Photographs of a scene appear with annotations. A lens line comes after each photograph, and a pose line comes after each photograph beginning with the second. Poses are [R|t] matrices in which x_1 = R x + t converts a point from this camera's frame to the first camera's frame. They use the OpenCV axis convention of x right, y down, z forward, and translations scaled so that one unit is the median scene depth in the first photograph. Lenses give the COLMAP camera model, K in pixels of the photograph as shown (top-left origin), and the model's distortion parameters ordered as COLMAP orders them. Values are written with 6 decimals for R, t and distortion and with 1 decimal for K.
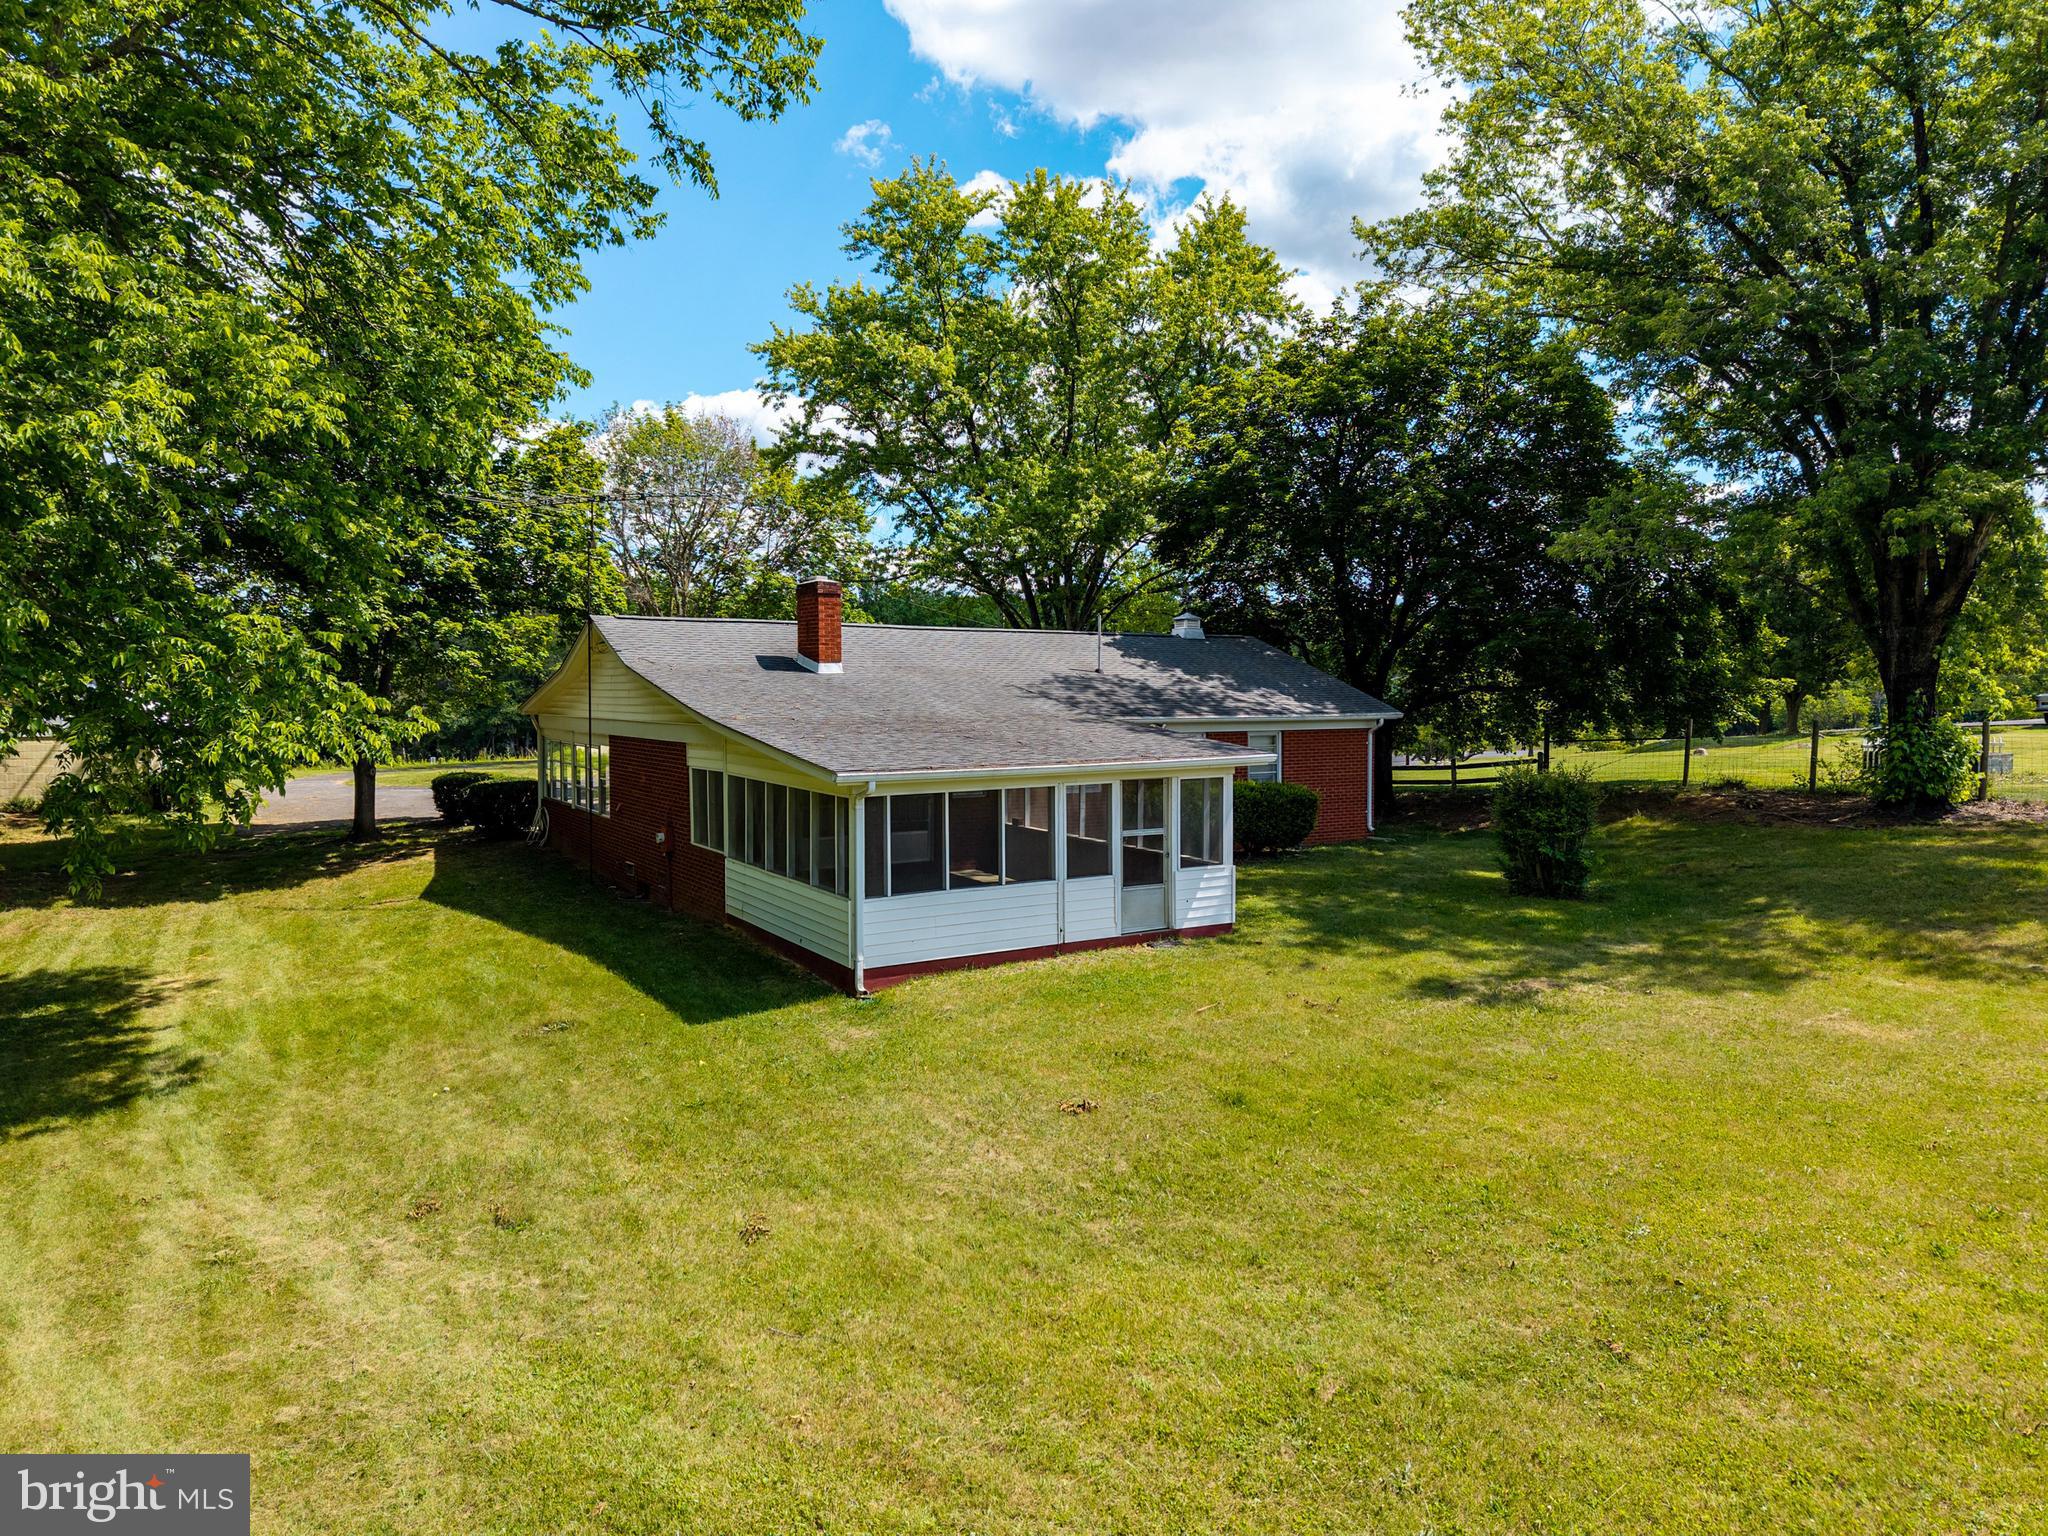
lens RADIAL K [[1368.2, 0, 1024.0], [0, 1368.2, 768.0], [0, 0, 1]] dist [0.071329, -0.111375]
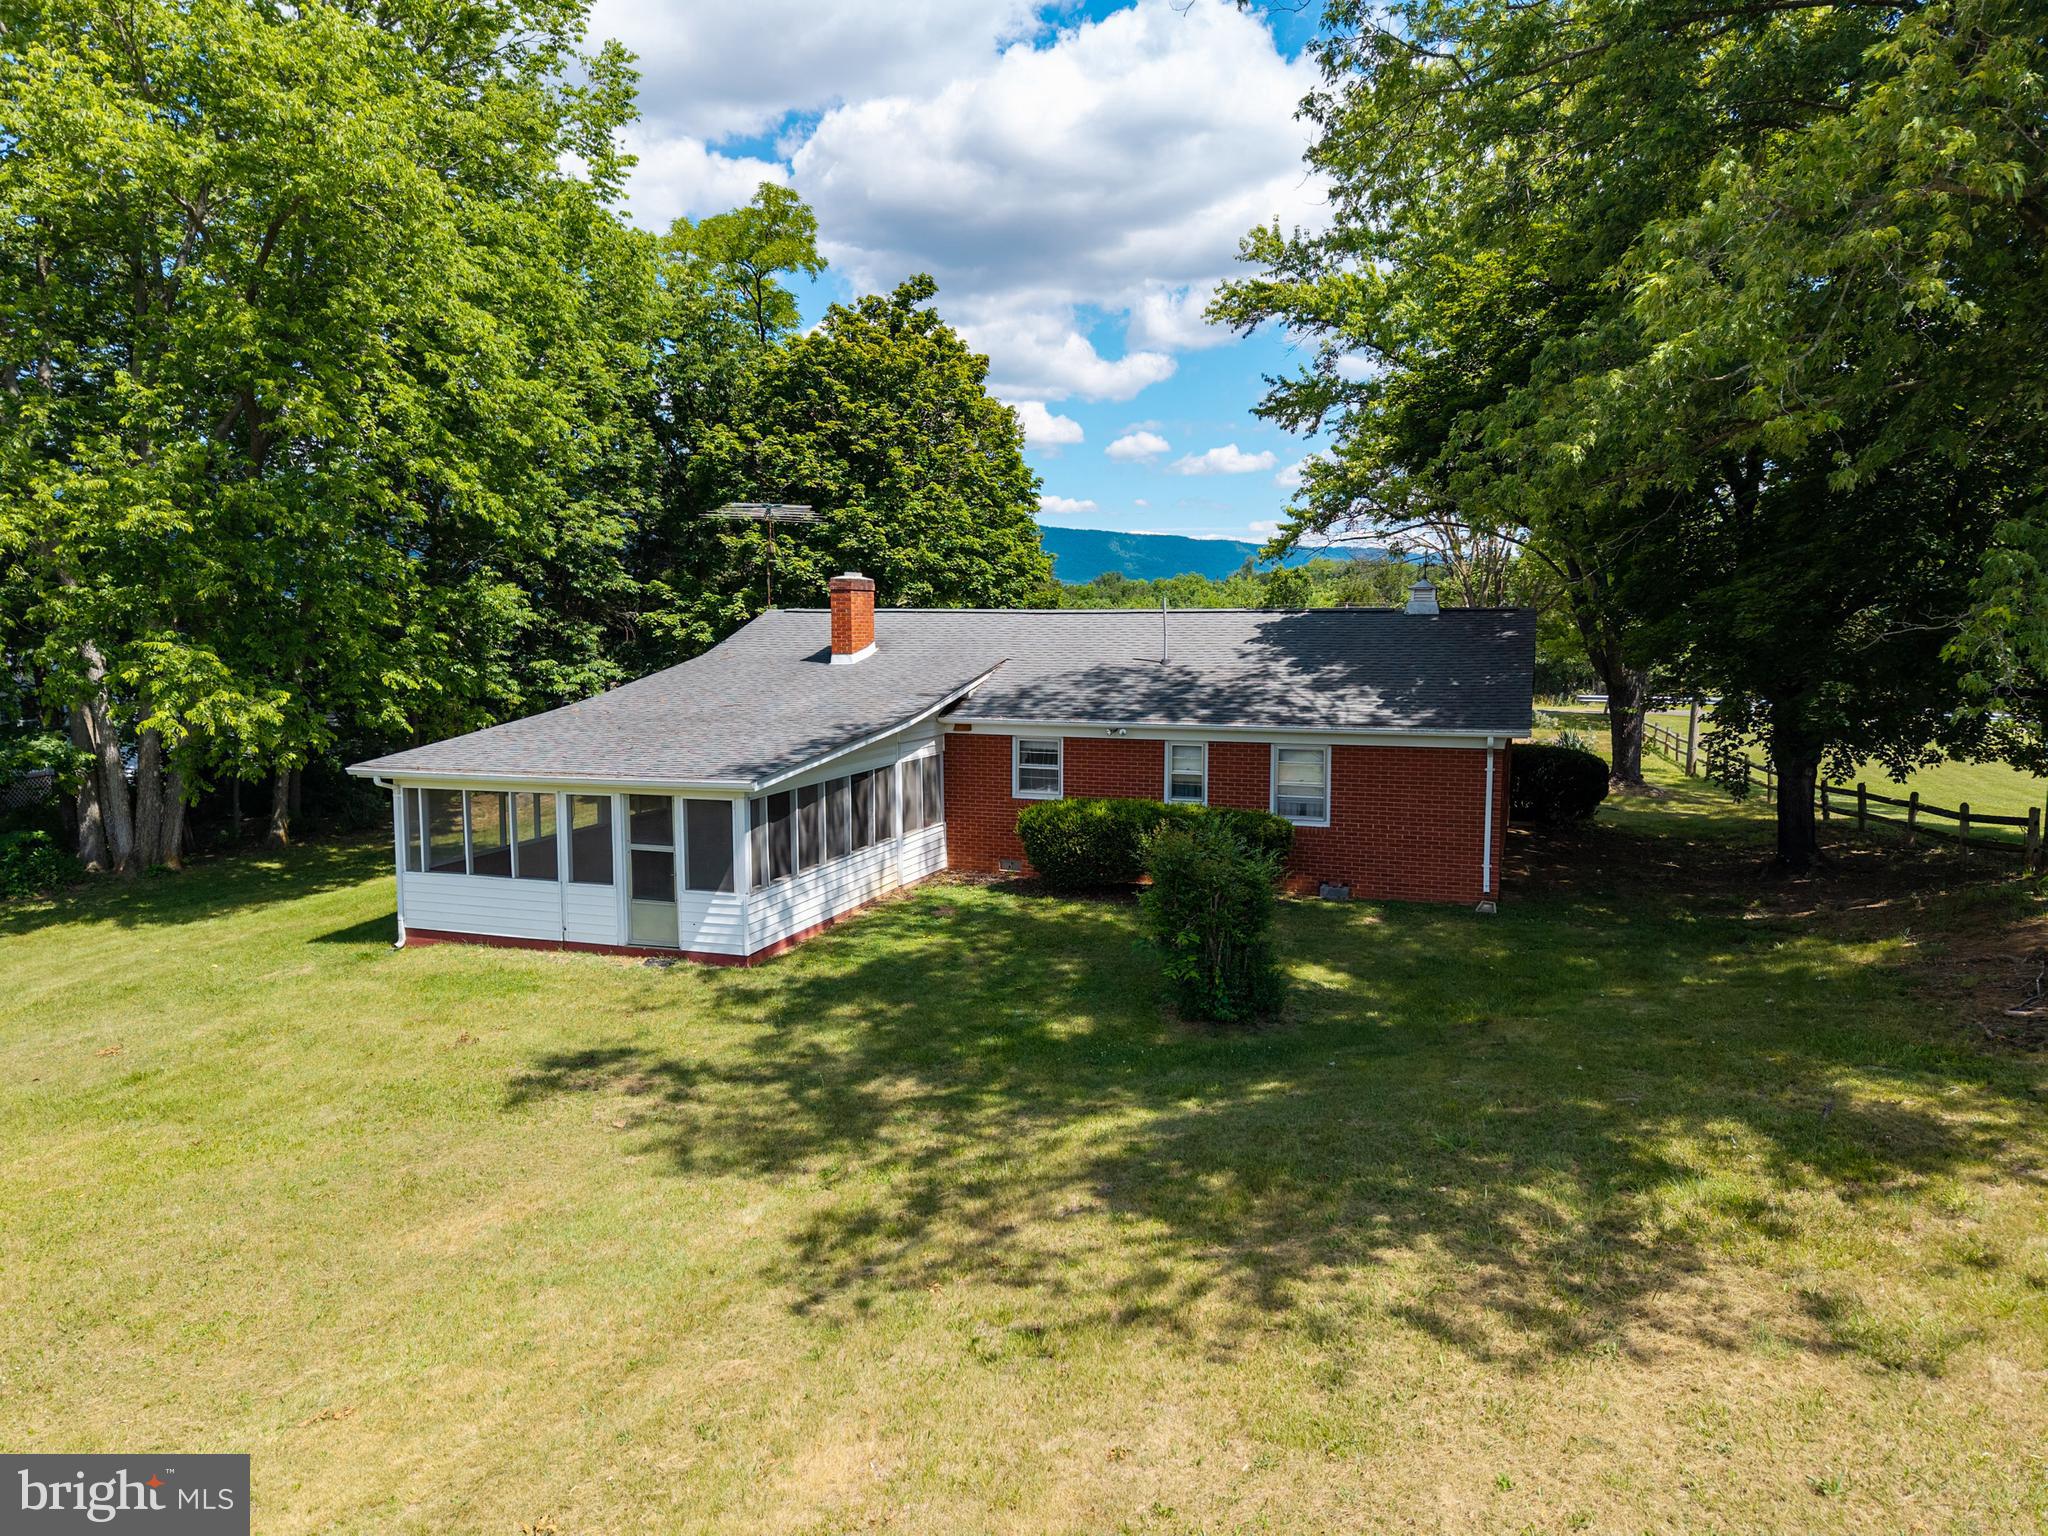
lens RADIAL K [[1368.2, 0, 1024.0], [0, 1368.2, 768.0], [0, 0, 1]] dist [0.071329, -0.111375]
pose [[0.618724, 0.081014, -0.781420, 1.018095], [-0.042669, 0.996666, 0.069544, -0.090192], [0.784449, -0.009686, 0.620118, 0.588700]]
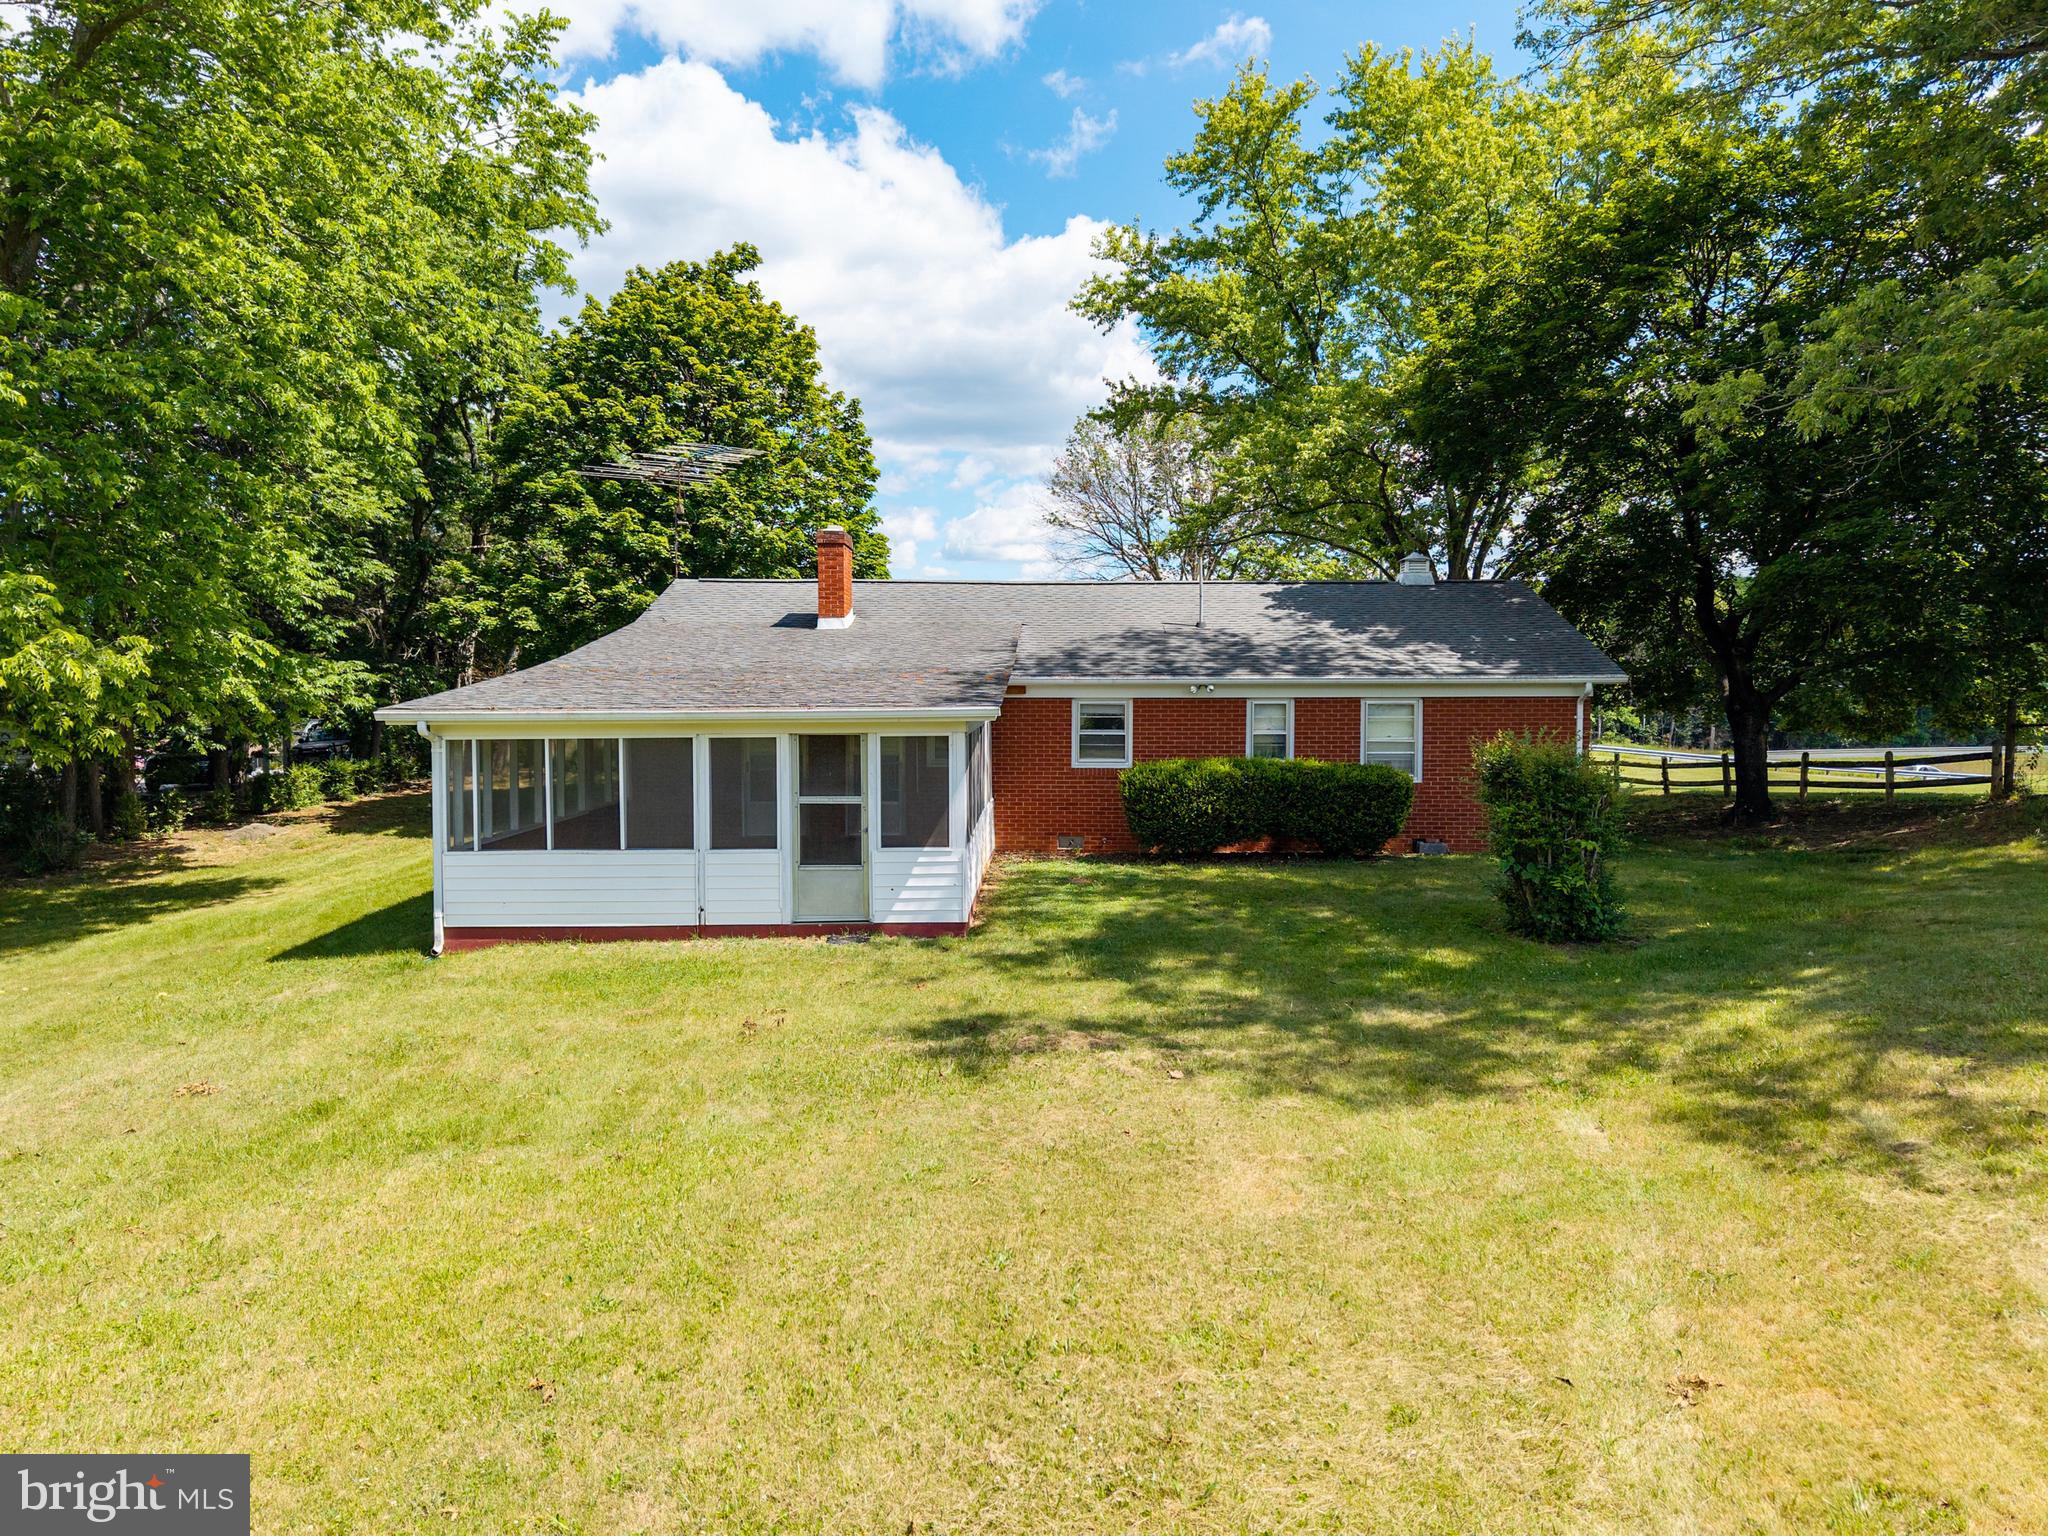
lens RADIAL K [[1368.2, 0, 1024.0], [0, 1368.2, 768.0], [0, 0, 1]] dist [0.071329, -0.111375]
pose [[0.843787, 0.026728, -0.536013, 0.610746], [-0.029373, 0.999562, 0.003604, 0.022331], [0.535875, 0.012703, 0.844202, 0.375952]]
